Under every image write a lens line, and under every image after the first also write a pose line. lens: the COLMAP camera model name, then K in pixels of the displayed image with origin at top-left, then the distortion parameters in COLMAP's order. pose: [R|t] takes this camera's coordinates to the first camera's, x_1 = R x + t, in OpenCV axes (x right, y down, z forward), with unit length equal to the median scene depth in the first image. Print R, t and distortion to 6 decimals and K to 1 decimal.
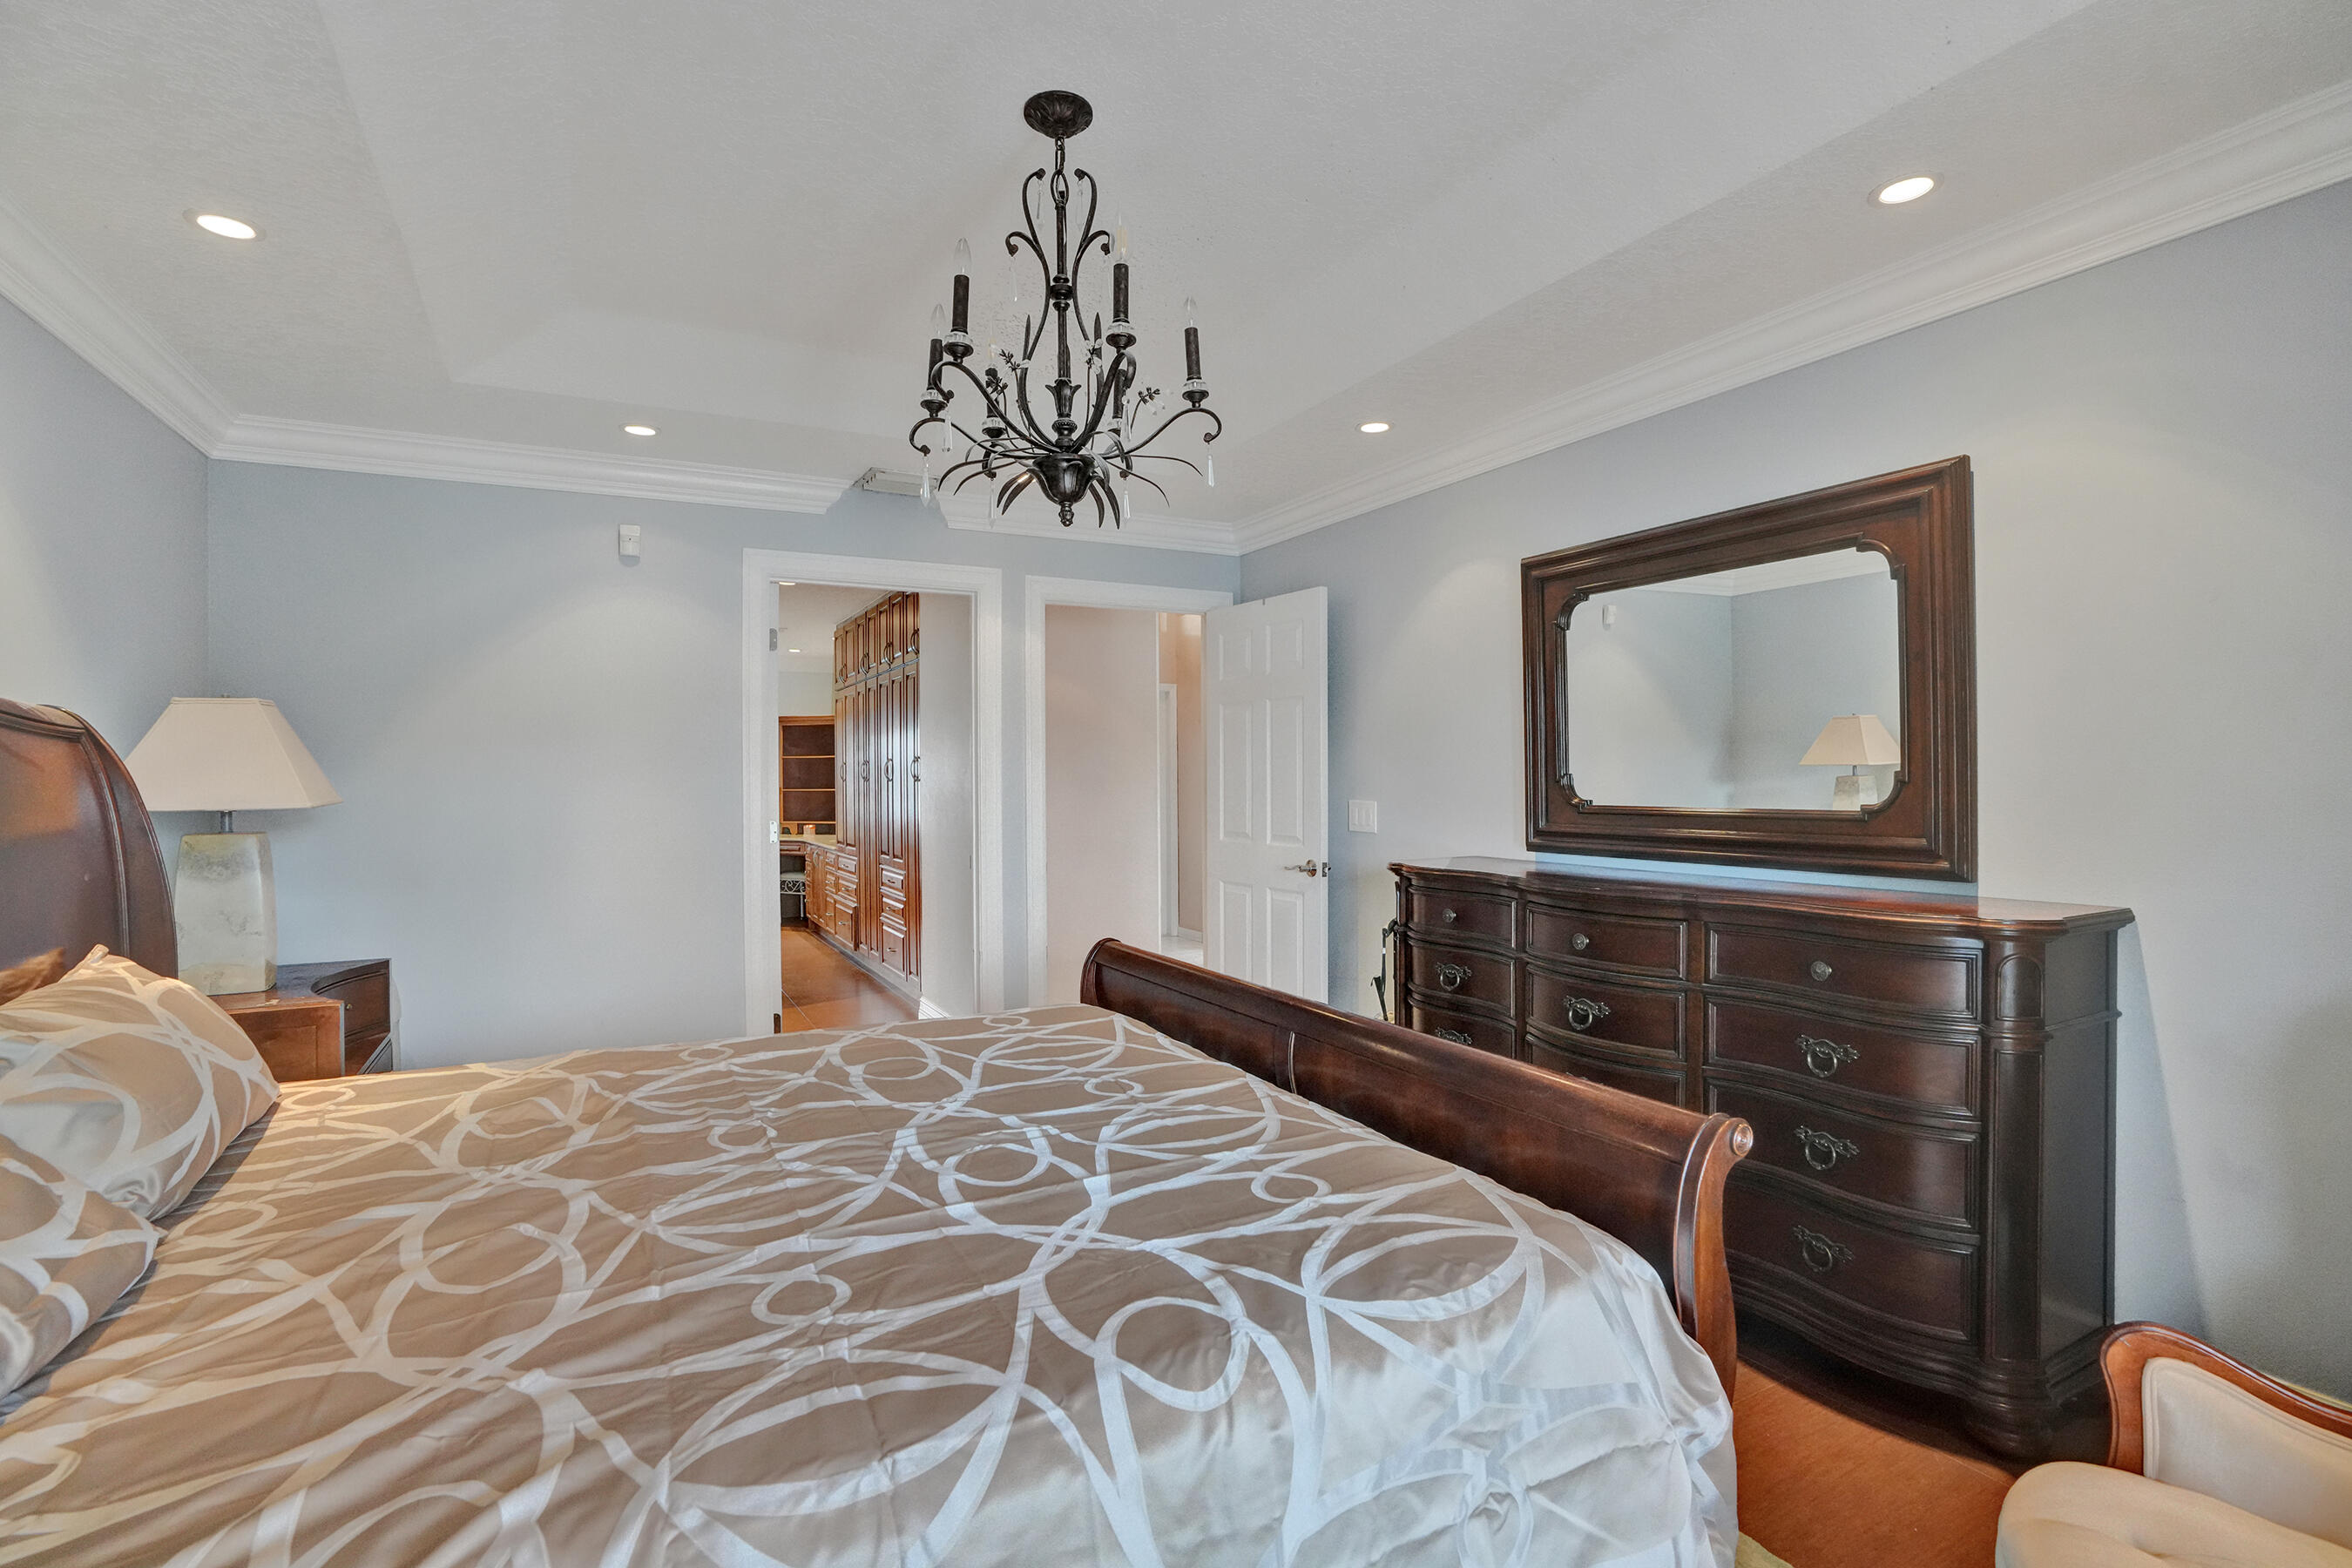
lens RADIAL K [[1093.6, 0, 1176.0], [0, 1093.6, 770.7], [0, 0, 1]] dist [-0.000321, -0.000450]
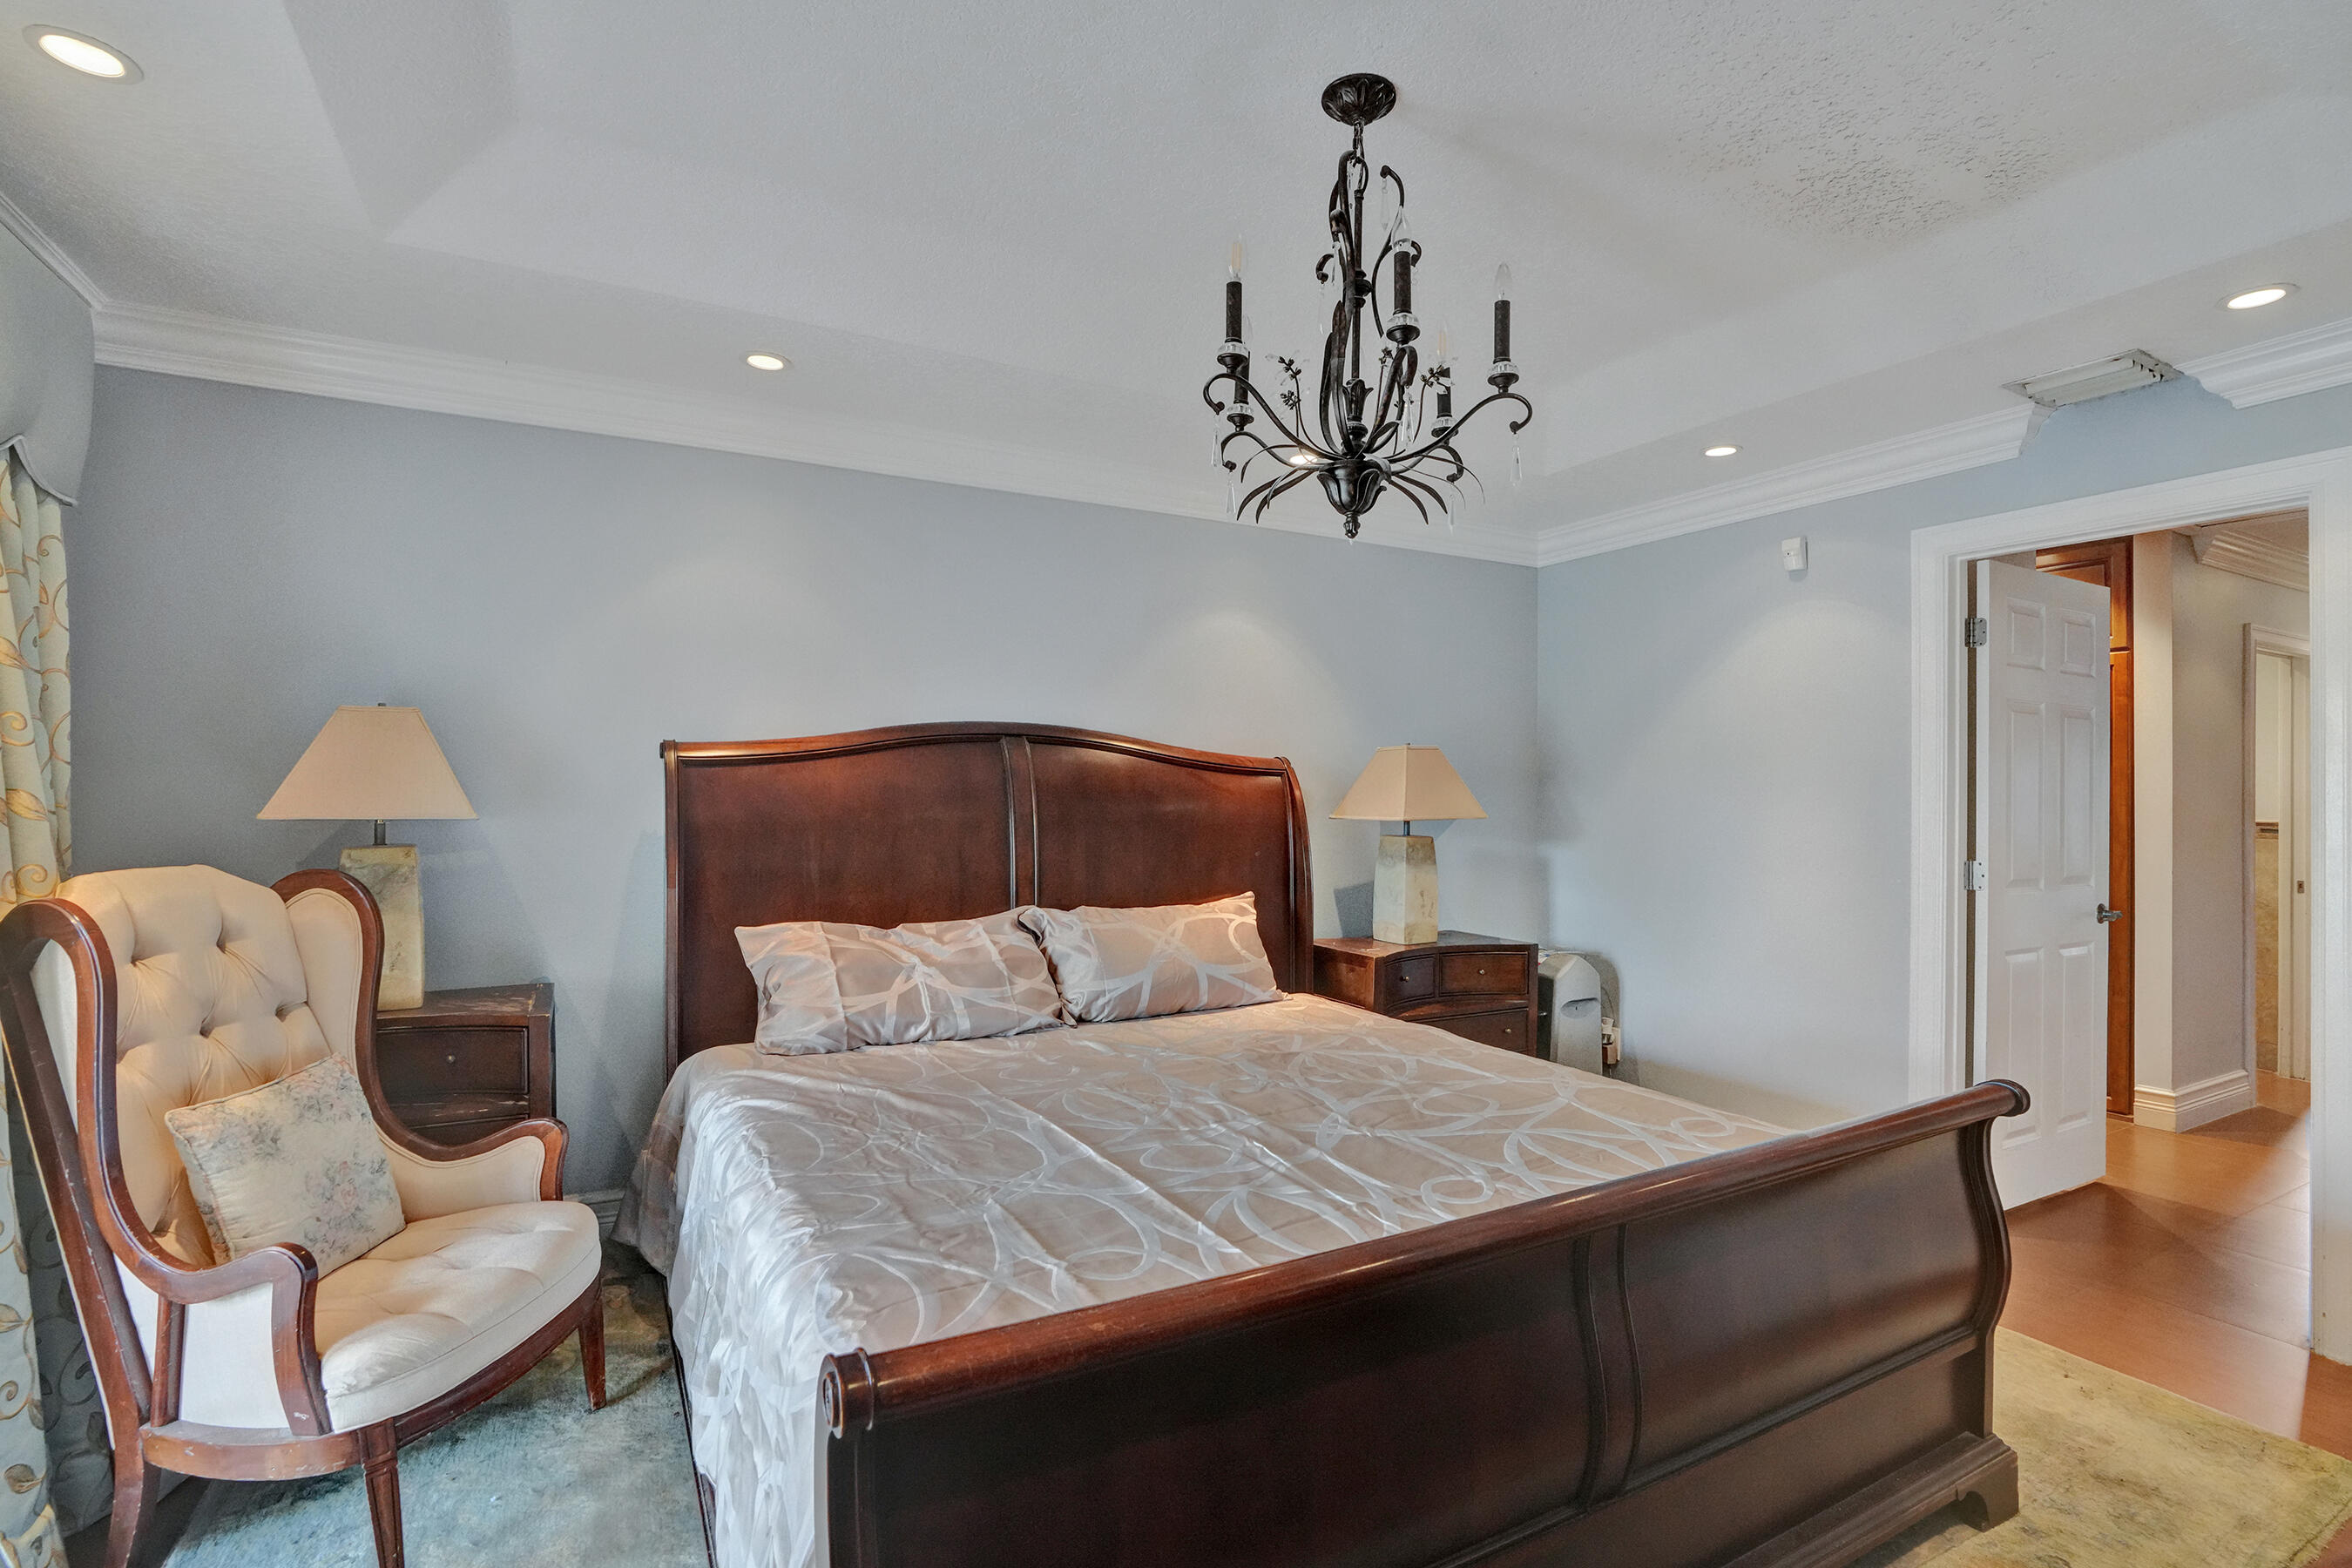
lens RADIAL K [[1093.6, 0, 1176.1], [0, 1093.6, 788.5], [0, 0, 1]] dist [-0.000321, -0.000450]
pose [[0.039297, 0.008904, -0.999188, 0.799334], [-0.002636, 0.999958, 0.008807, -0.025652], [0.999224, 0.002287, 0.039319, 0.781252]]
